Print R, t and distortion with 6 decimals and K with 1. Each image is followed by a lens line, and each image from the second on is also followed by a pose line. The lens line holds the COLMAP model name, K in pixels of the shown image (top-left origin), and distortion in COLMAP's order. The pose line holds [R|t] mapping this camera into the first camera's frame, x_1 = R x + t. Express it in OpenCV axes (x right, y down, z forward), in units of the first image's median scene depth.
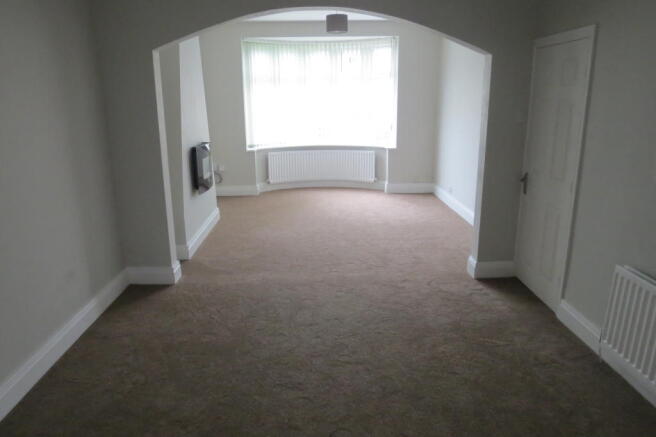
lens RADIAL K [[464.6, 0, 329.8], [0, 464.6, 221.4], [0, 0, 1]] dist [-0.033890, 0.000421]
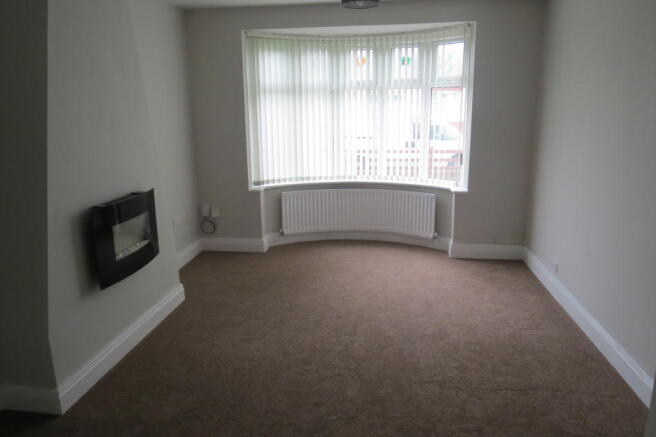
lens RADIAL K [[464.6, 0, 325.3], [0, 464.6, 217.8], [0, 0, 1]] dist [-0.033890, 0.000421]
pose [[0.985124, 0.039136, -0.167332, 0.054627], [-0.044457, 0.998614, -0.028175, -0.093028], [0.165997, 0.035195, 0.985498, 0.313701]]
